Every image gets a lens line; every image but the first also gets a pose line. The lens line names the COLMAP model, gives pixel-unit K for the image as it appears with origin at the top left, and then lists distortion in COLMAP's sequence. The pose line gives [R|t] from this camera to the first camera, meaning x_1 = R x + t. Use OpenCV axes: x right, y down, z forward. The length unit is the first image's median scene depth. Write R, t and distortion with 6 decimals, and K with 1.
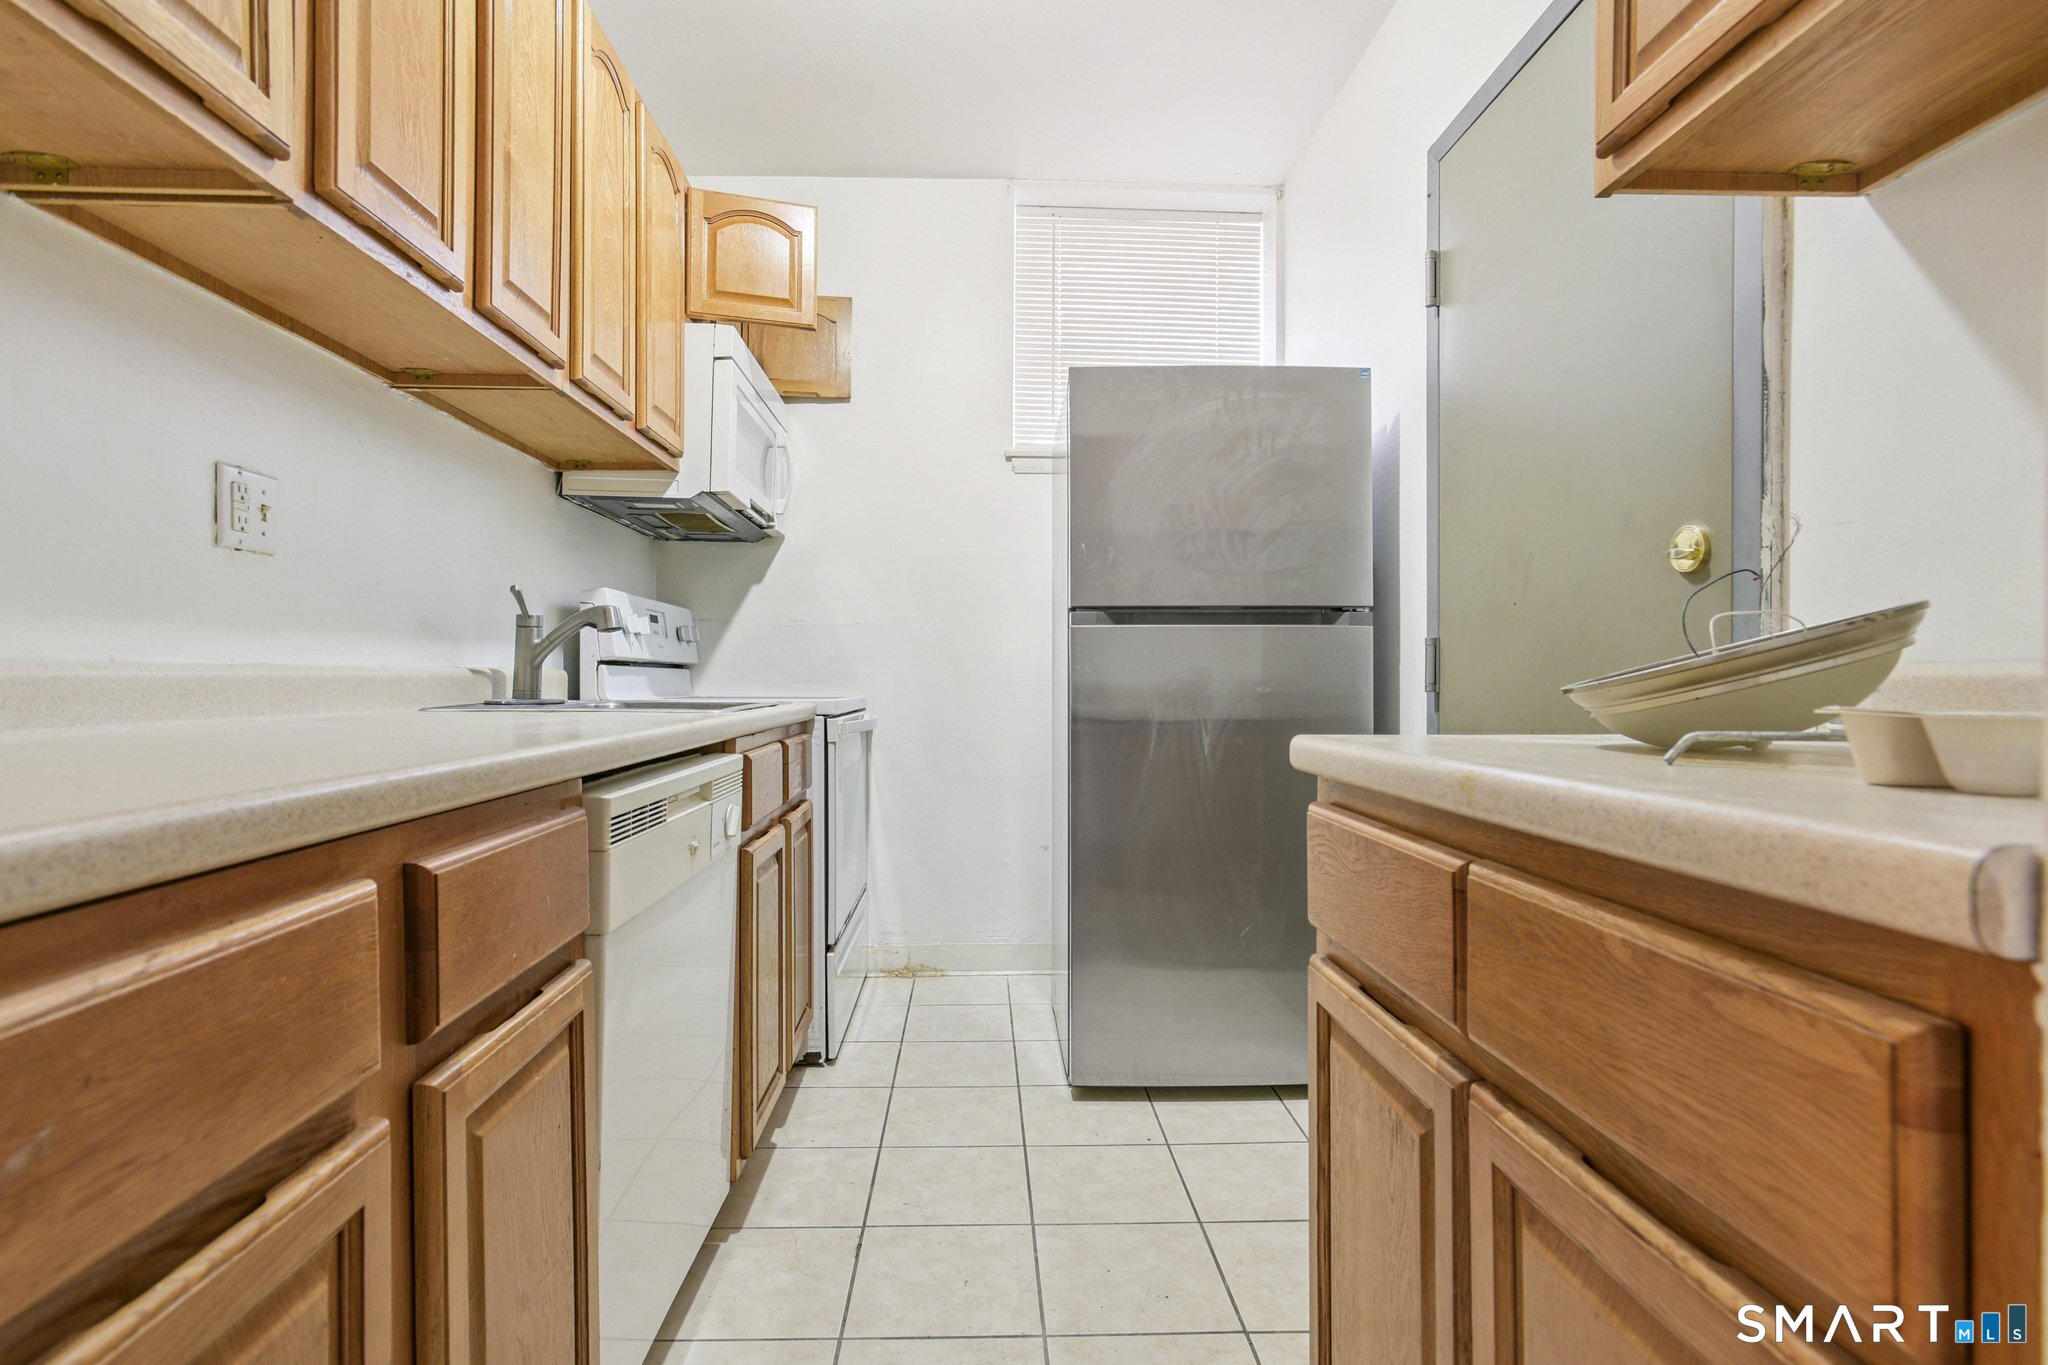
lens RADIAL K [[1003.5, 0, 1024.0], [0, 1003.5, 682.5], [0, 0, 1]] dist [-0.027947, 0.017287]
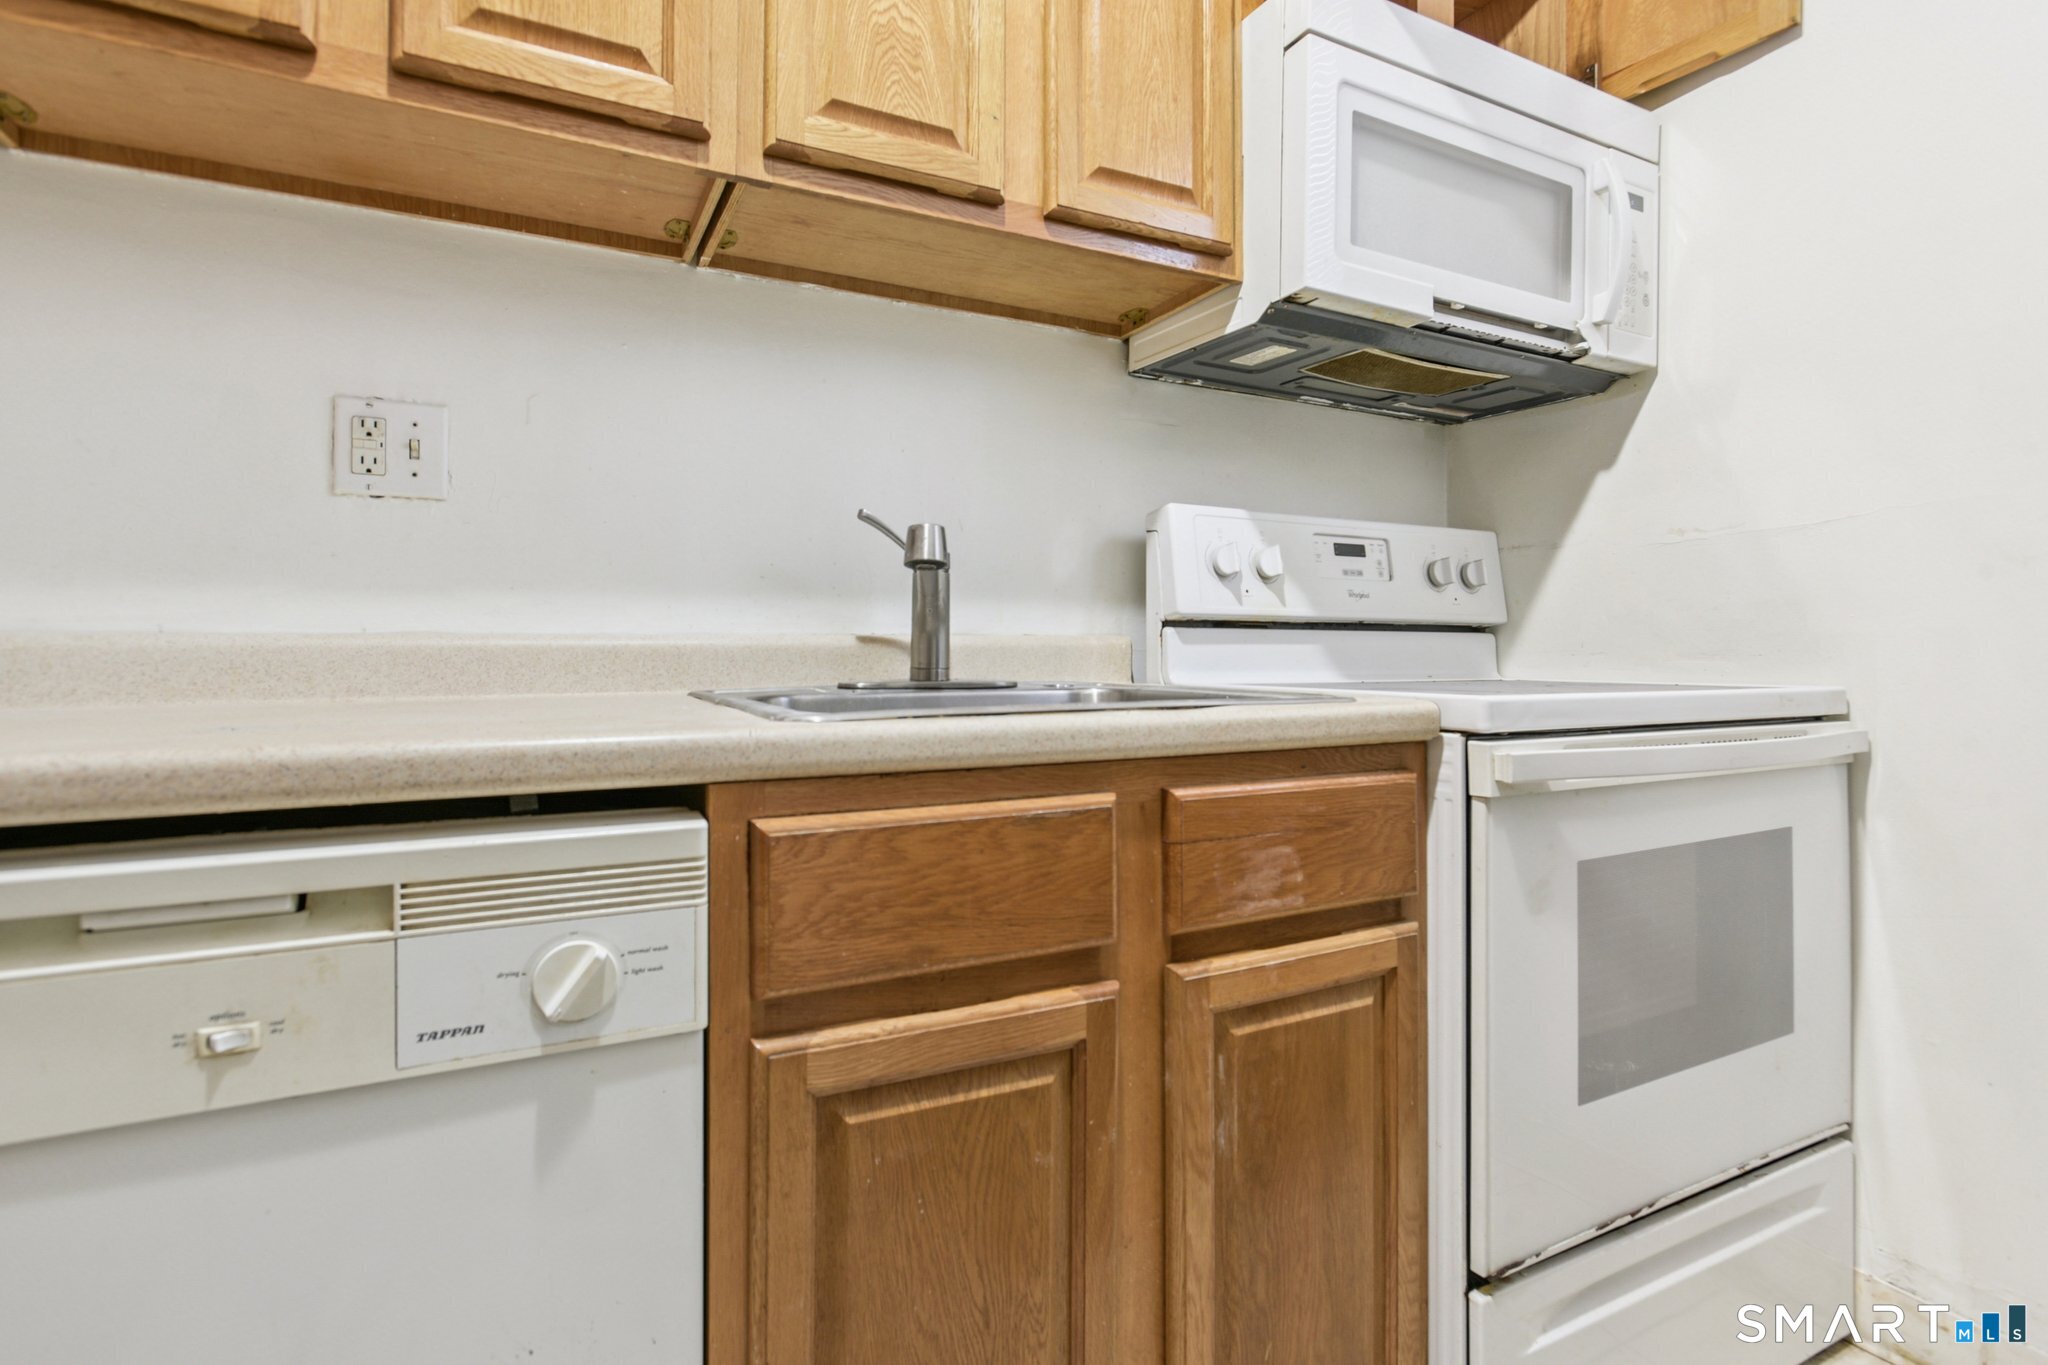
lens RADIAL K [[1001.9, 0, 1021.9], [0, 1001.9, 641.0], [0, 0, 1]] dist [-0.022041, 0.017967]
pose [[0.414585, -0.008361, -0.909972, 0.113594], [-0.002082, 0.999946, -0.010137, -0.002490], [0.910008, 0.006097, 0.414546, 0.652332]]
